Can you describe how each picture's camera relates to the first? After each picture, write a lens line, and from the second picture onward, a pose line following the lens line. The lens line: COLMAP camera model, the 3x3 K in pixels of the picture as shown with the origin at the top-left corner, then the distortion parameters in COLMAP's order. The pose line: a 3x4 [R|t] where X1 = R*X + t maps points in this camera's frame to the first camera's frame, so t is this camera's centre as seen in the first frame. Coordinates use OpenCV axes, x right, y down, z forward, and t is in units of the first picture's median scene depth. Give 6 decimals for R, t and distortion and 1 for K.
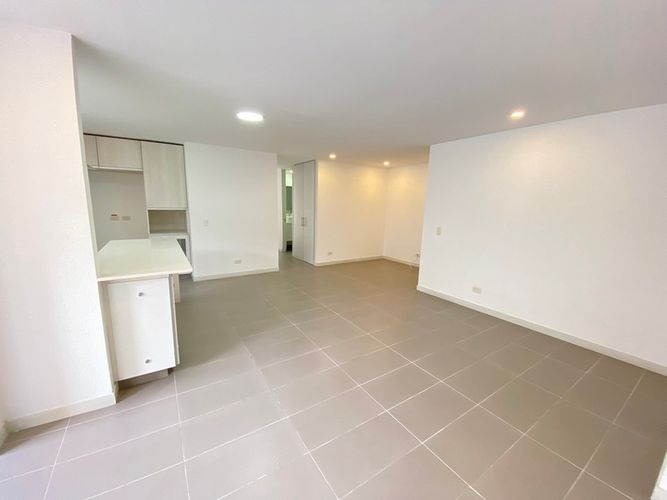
lens RADIAL K [[266.1, 0, 334.4], [0, 266.1, 248.6], [0, 0, 1]] dist [-0.017524, -0.006298]
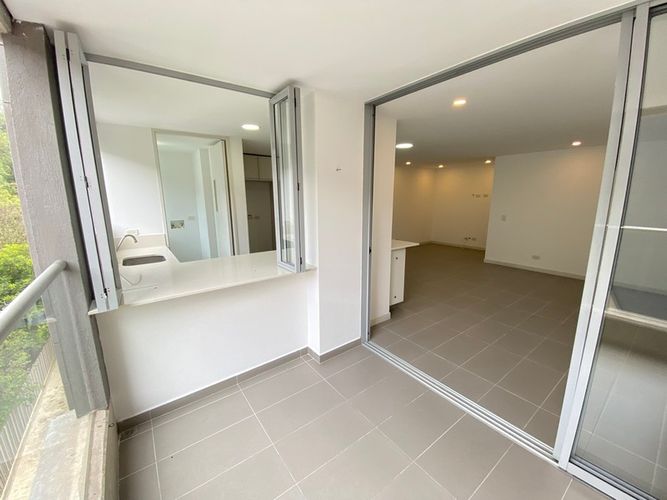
lens RADIAL K [[266.1, 0, 332.8], [0, 266.1, 250.7], [0, 0, 1]] dist [-0.017524, -0.006298]
pose [[0.998184, -0.040090, 0.044962, -0.646584], [0.038432, 0.998570, 0.037156, 0.020269], [-0.046388, -0.035361, 0.998297, -0.402719]]
